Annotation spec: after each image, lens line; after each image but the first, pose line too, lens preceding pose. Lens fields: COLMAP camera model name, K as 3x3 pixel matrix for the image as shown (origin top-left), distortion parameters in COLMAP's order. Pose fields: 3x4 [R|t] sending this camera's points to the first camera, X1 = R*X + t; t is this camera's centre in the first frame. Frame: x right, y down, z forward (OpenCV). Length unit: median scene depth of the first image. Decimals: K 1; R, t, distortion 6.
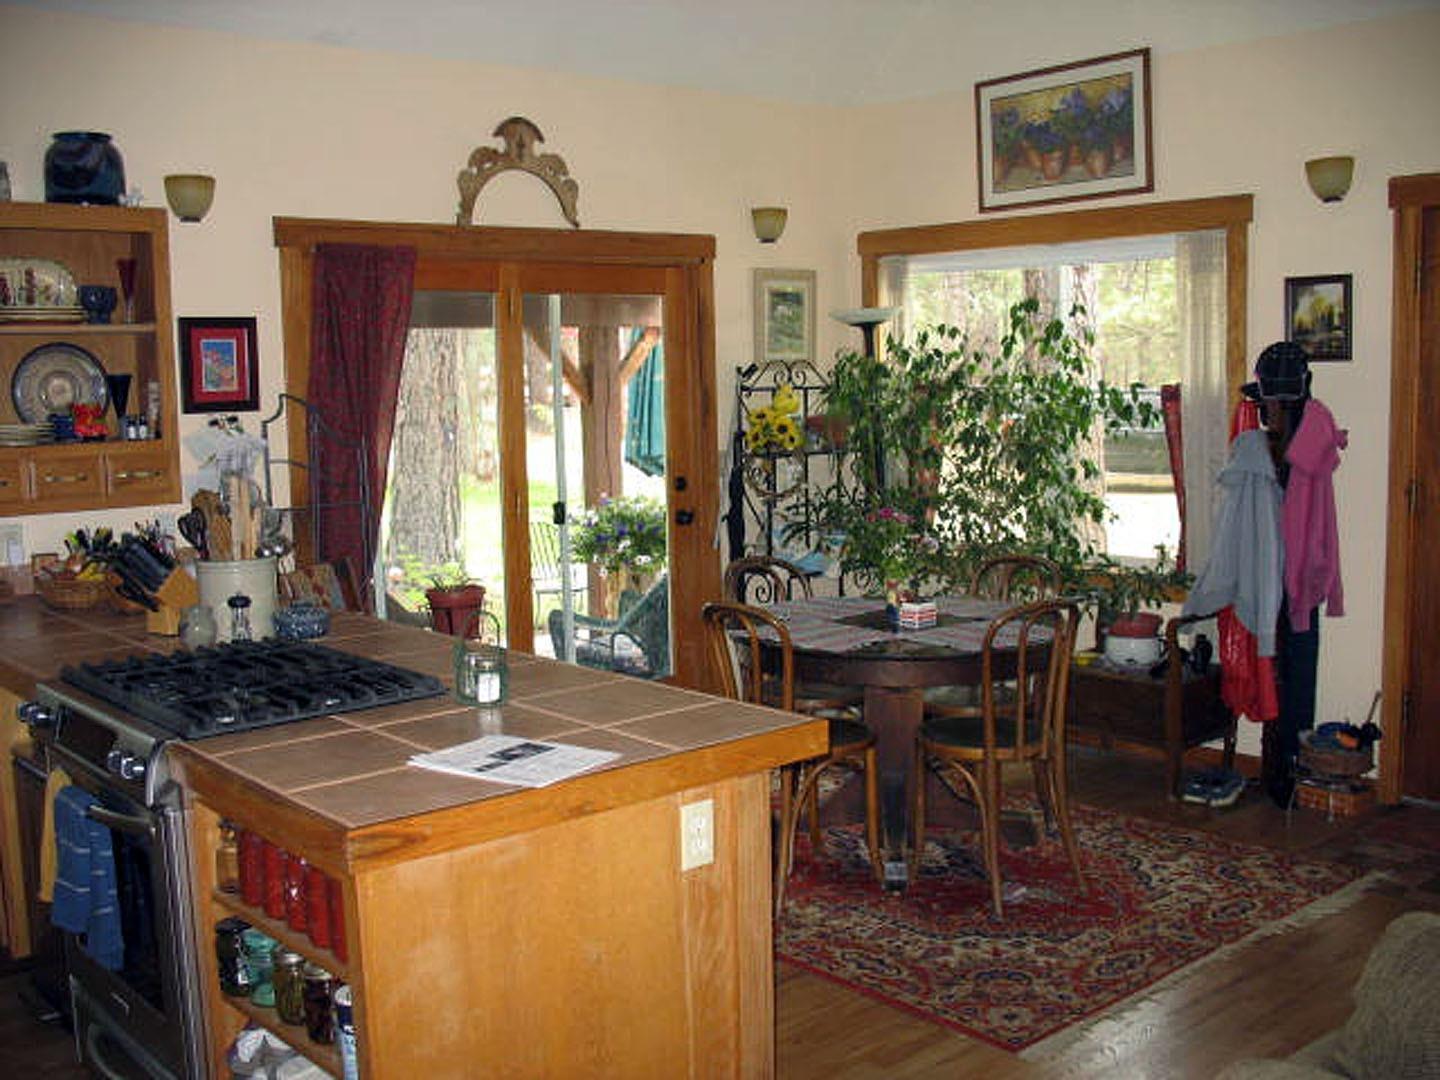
lens RADIAL K [[1498.0, 0, 720.0], [0, 1498.0, 540.0], [0, 0, 1]] dist [-0.002253, 0.004737]
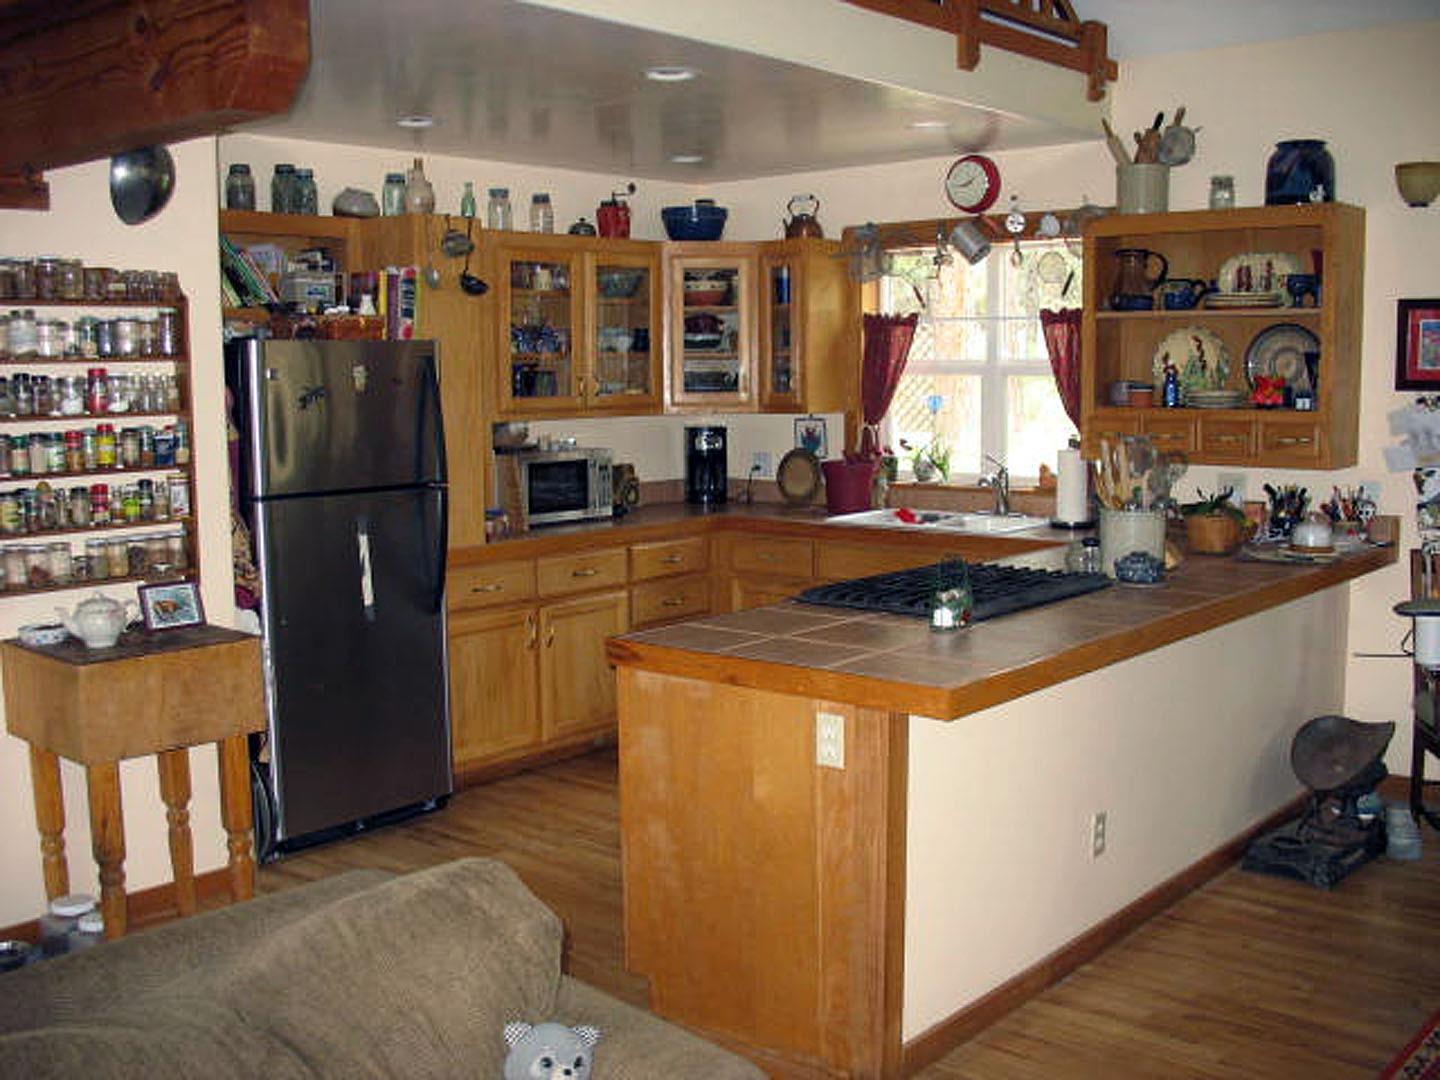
lens RADIAL K [[1542.0, 0, 720.0], [0, 1542.0, 540.0], [0, 0, 1]] dist [-0.081353, -0.000474]
pose [[0.169591, 0.140765, -0.975410, 0.667016], [-0.111049, 0.986173, 0.123010, -0.063354], [0.979238, 0.087457, 0.182878, 0.375369]]
